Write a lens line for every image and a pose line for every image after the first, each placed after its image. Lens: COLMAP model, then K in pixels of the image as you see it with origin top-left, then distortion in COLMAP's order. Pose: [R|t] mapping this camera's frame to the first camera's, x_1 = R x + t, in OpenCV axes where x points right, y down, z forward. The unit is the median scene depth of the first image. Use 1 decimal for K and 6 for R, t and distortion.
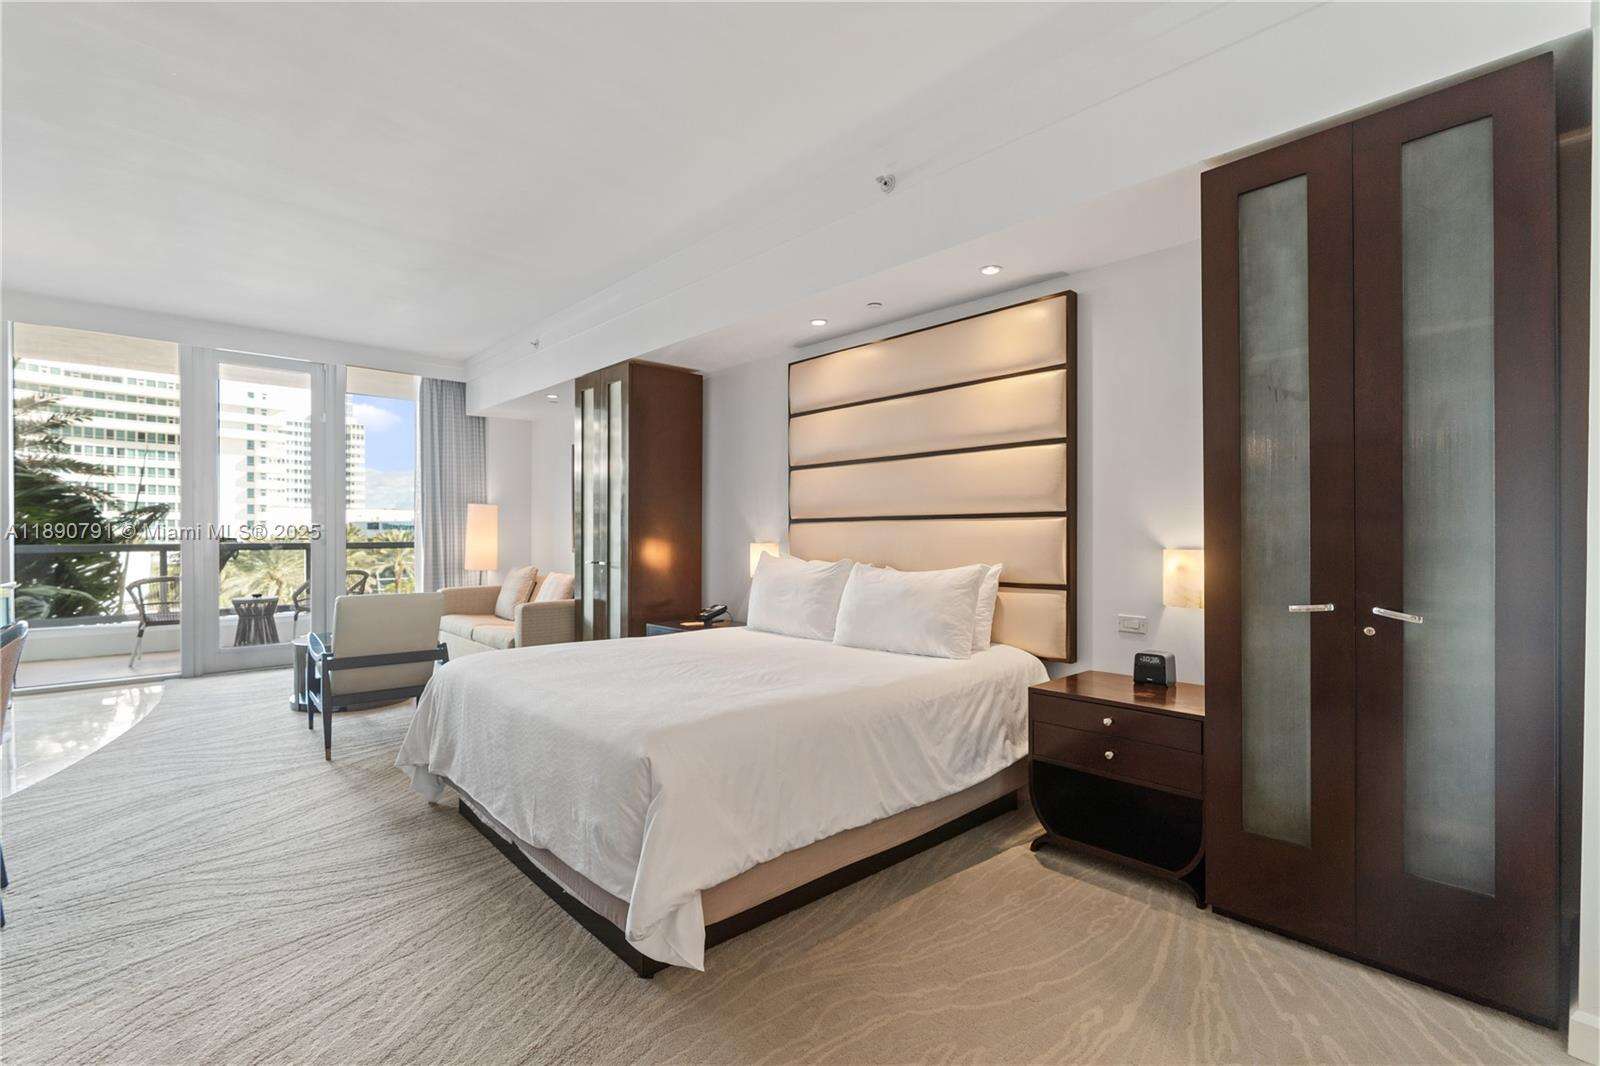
lens RADIAL K [[727.2, 0, 799.5], [0, 727.2, 533.9], [0, 0, 1]] dist [-0.009083, 0.004174]
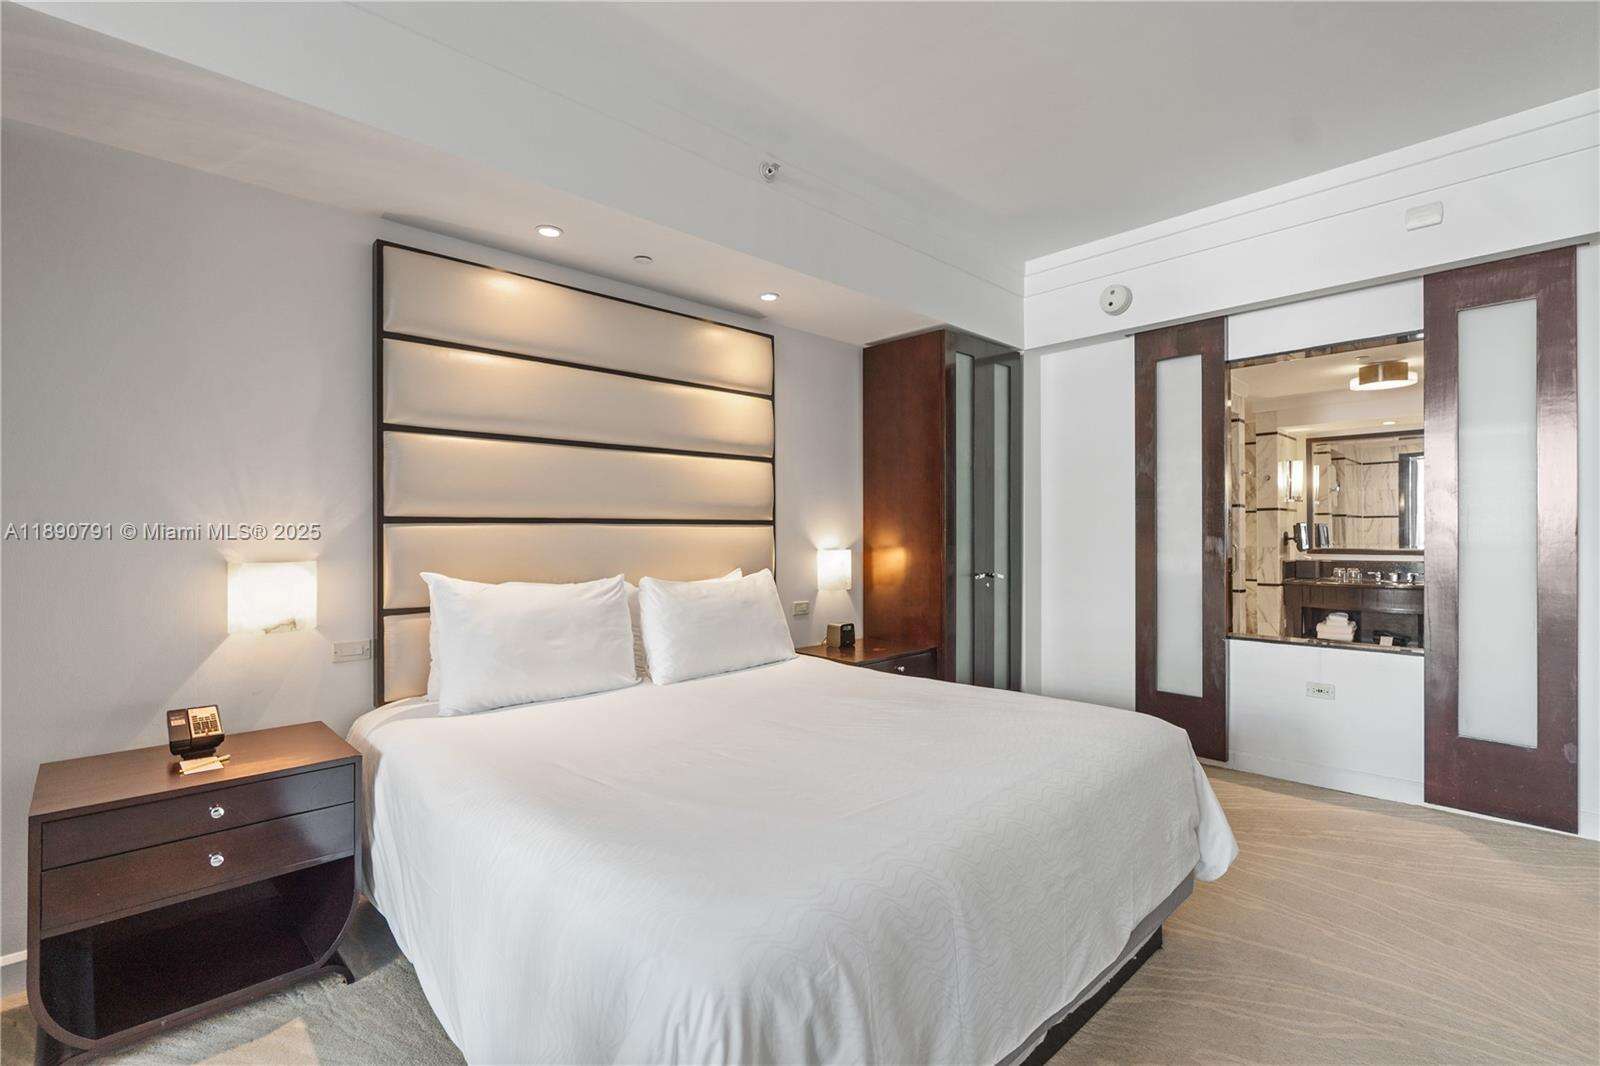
lens RADIAL K [[727.2, 0, 800.4], [0, 727.2, 528.6], [0, 0, 1]] dist [-0.009083, 0.004174]
pose [[-0.013561, 0.011771, 0.999839, -0.518803], [0.003872, 0.999924, -0.011719, -0.002944], [-0.999901, 0.003712, -0.013606, 0.612161]]
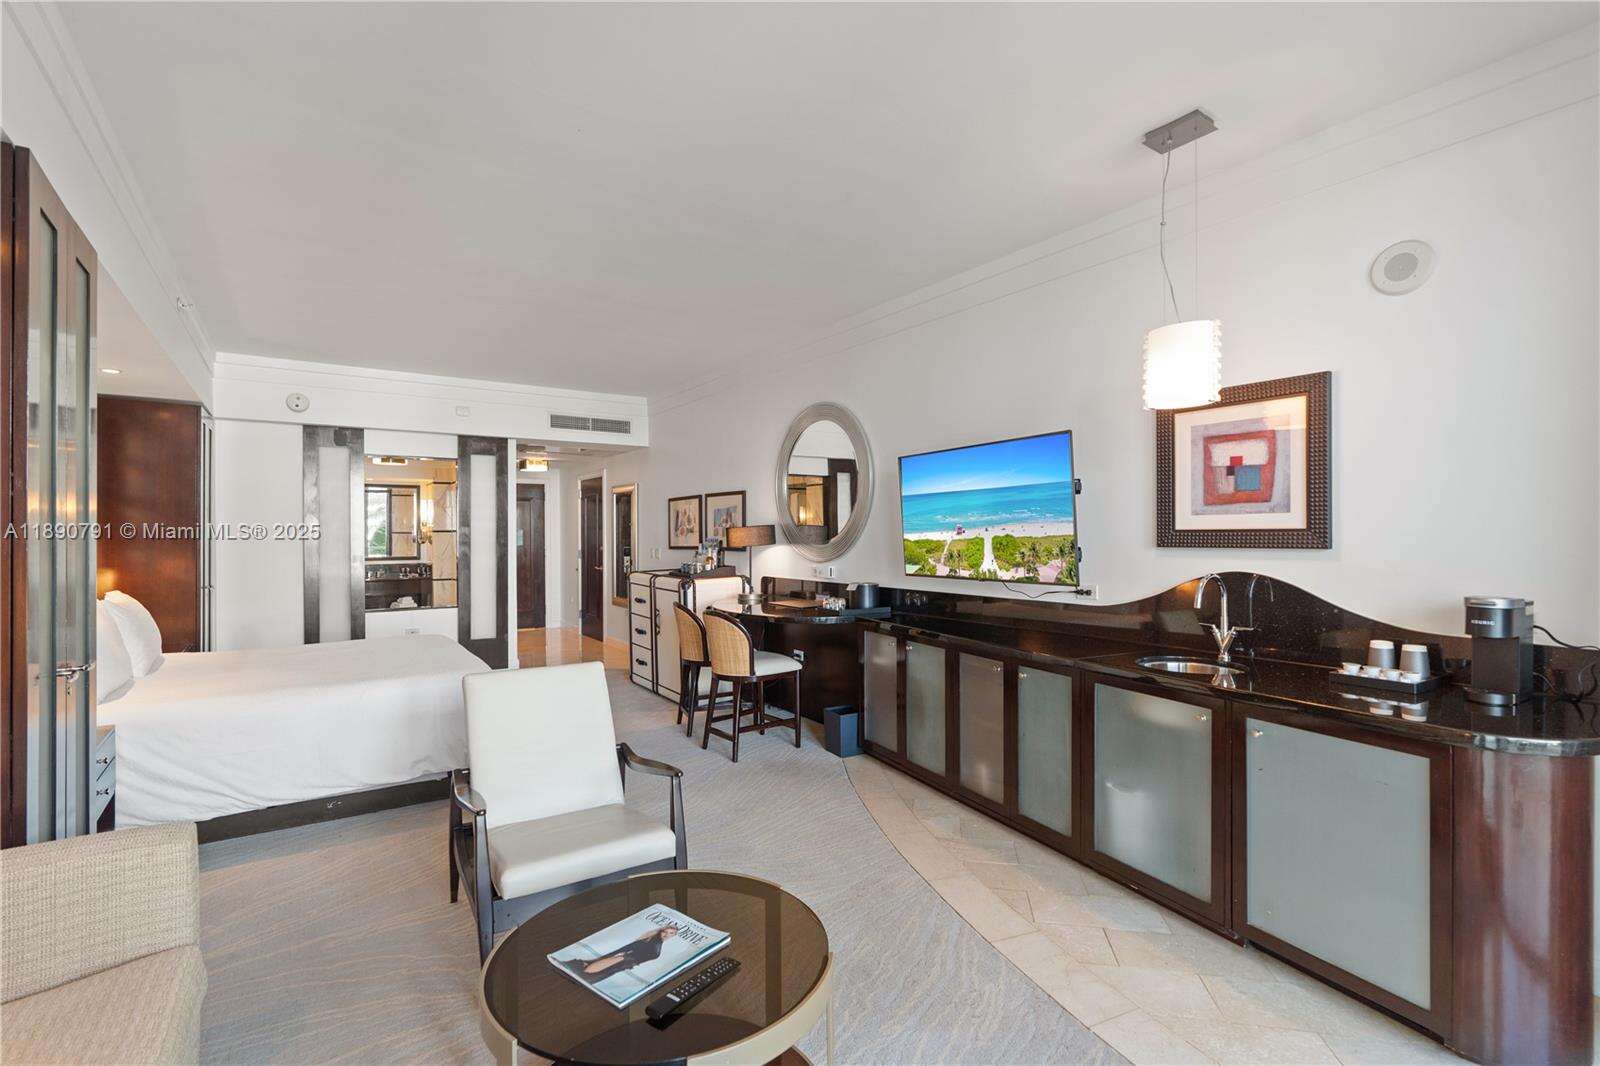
lens RADIAL K [[727.2, 0, 784.7], [0, 727.2, 535.7], [0, 0, 1]] dist [-0.009083, 0.004174]
pose [[-0.987231, 0.007099, 0.159139, -0.739523], [0.007787, 0.999963, 0.003697, -0.035762], [-0.159107, 0.004889, -0.987249, 1.342133]]
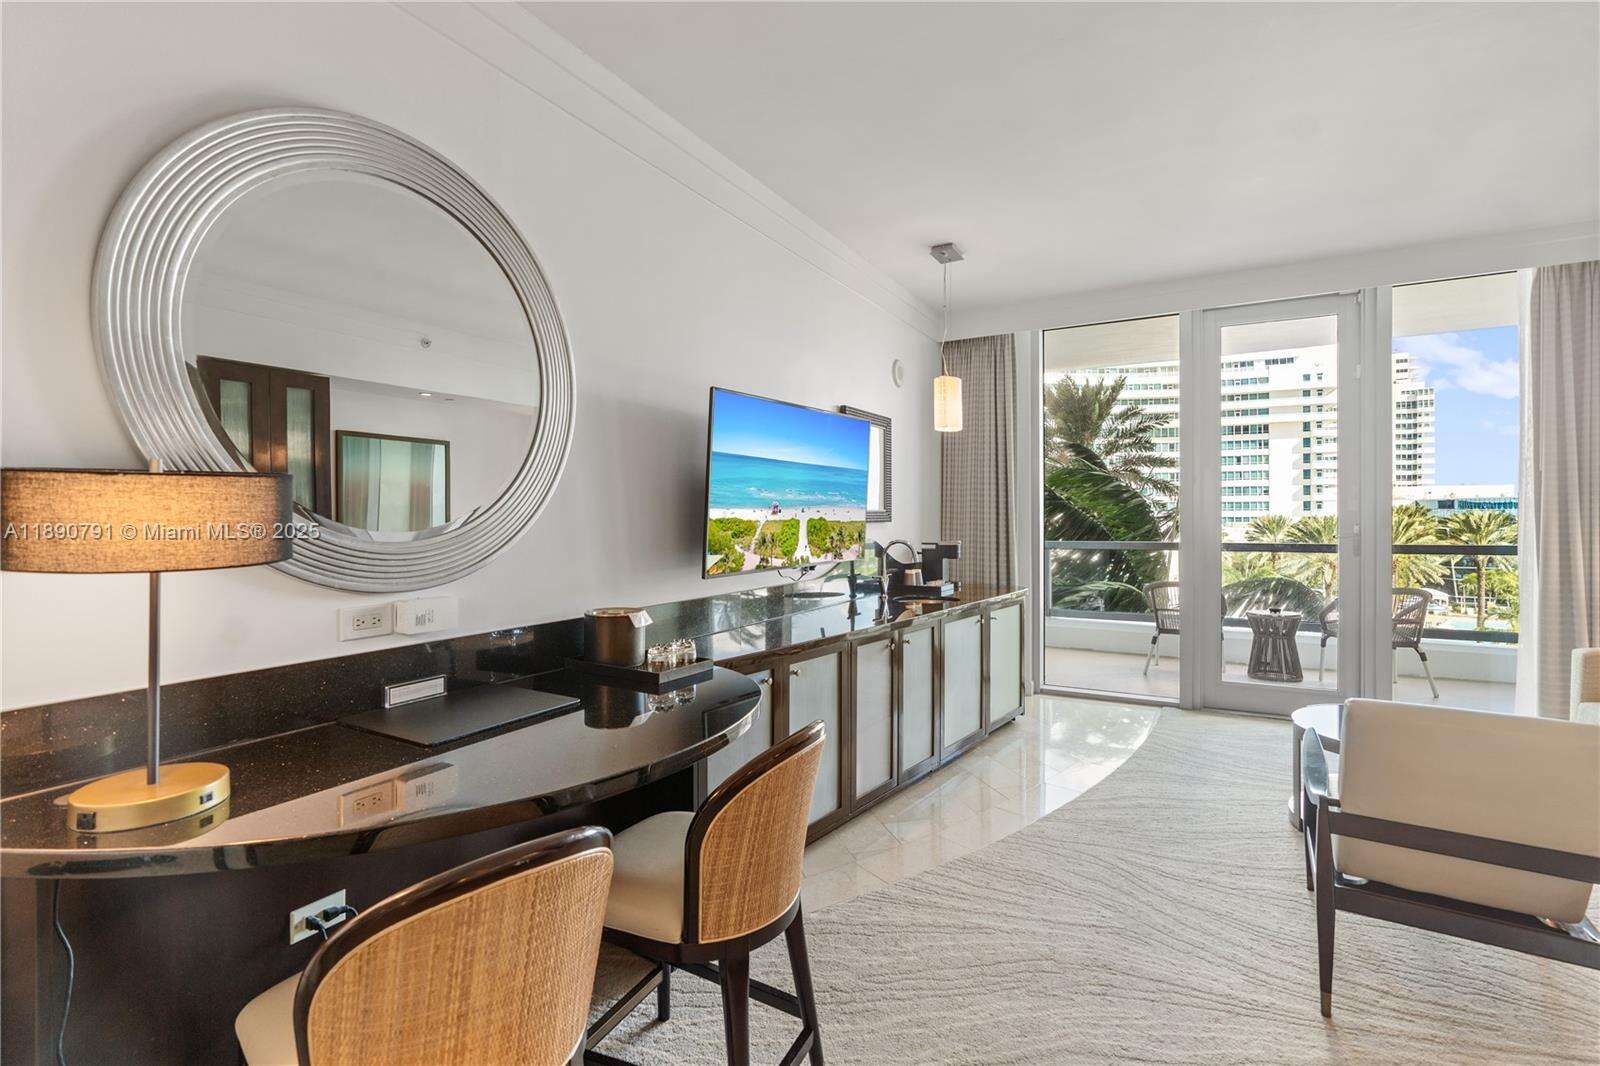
lens RADIAL K [[727.2, 0, 802.7], [0, 727.2, 516.2], [0, 0, 1]] dist [-0.009083, 0.004174]
pose [[0.307616, 0.000384, -0.951511, -0.213966], [0.003095, 0.999994, 0.001404, -0.031877], [0.951506, -0.003377, 0.307613, 0.377554]]
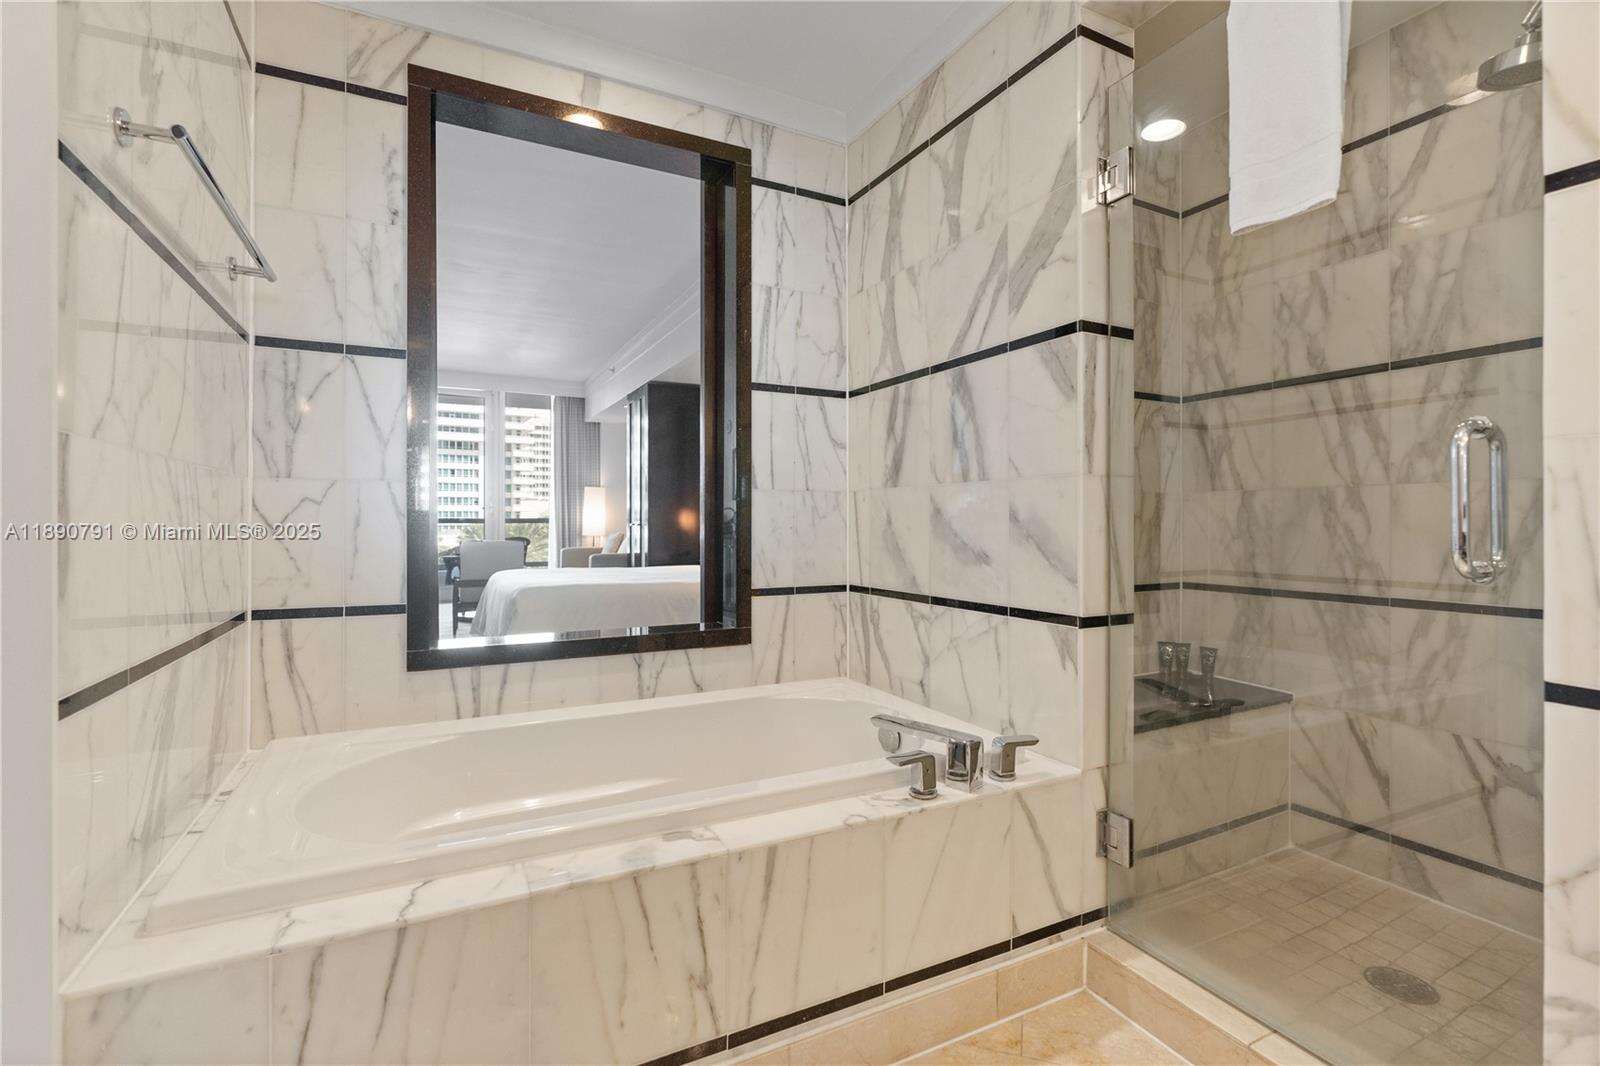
lens RADIAL K [[727.2, 0, 800.9], [0, 727.2, 521.4], [0, 0, 1]] dist [-0.009083, 0.004174]
pose [[0.963673, -0.001728, -0.267080, 0.407851], [0.000970, 0.999995, -0.002970, 0.037722], [0.267084, 0.002603, 0.963670, -0.275896]]
